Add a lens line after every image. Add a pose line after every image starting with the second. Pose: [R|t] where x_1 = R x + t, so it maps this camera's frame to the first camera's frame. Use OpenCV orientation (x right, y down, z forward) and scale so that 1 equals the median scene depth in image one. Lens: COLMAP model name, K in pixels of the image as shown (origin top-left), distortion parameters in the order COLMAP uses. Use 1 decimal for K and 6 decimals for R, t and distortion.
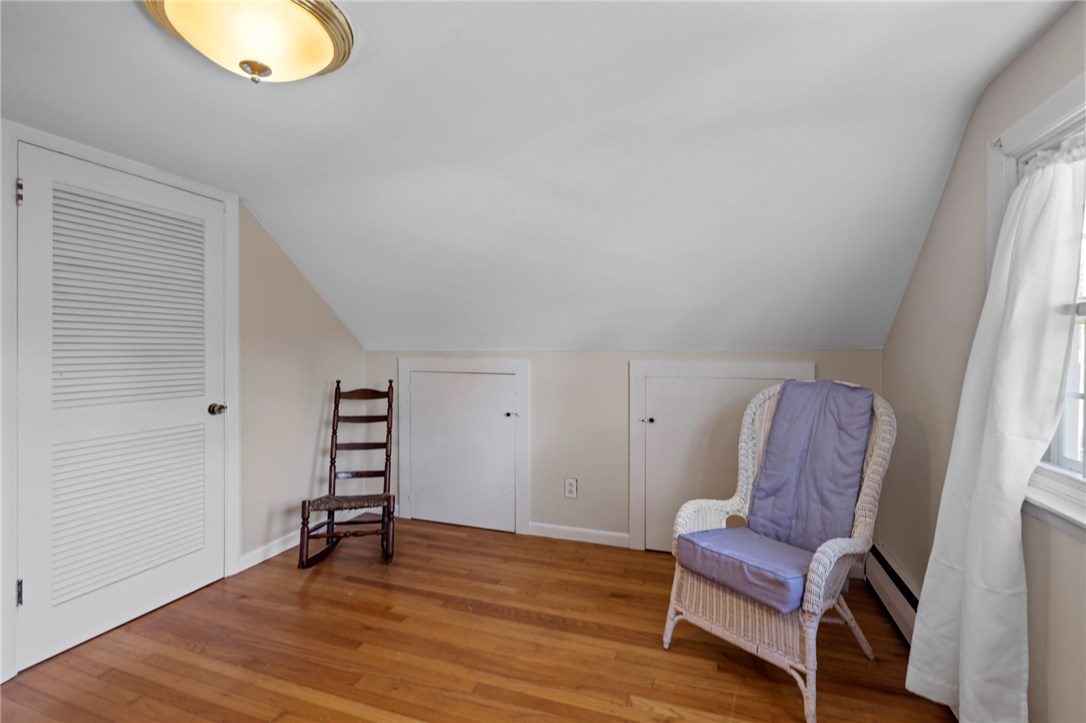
lens RADIAL K [[495.4, 0, 527.7], [0, 495.4, 346.0], [0, 0, 1]] dist [-0.003498, 0.000231]
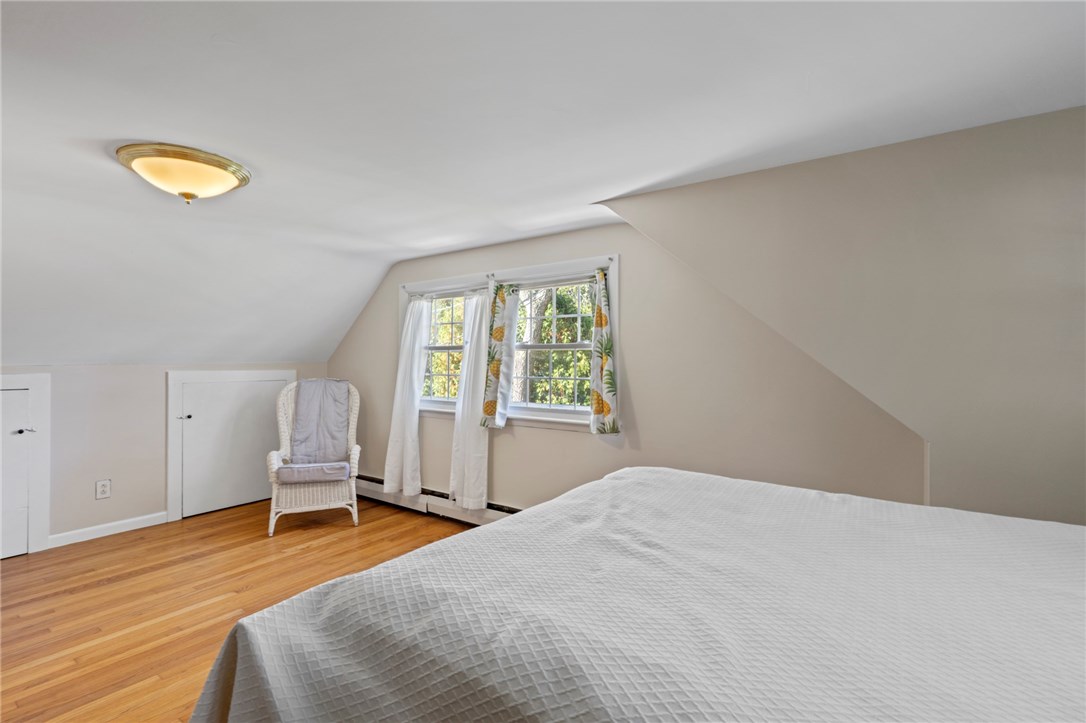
lens RADIAL K [[490.3, 0, 538.7], [0, 490.3, 361.1], [0, 0, 1]] dist [-0.003736, 0.001153]
pose [[0.277739, -0.003336, 0.960651, -1.008886], [-0.001976, 0.999990, 0.004044, -0.004706], [-0.960655, -0.003022, 0.277730, -0.333637]]
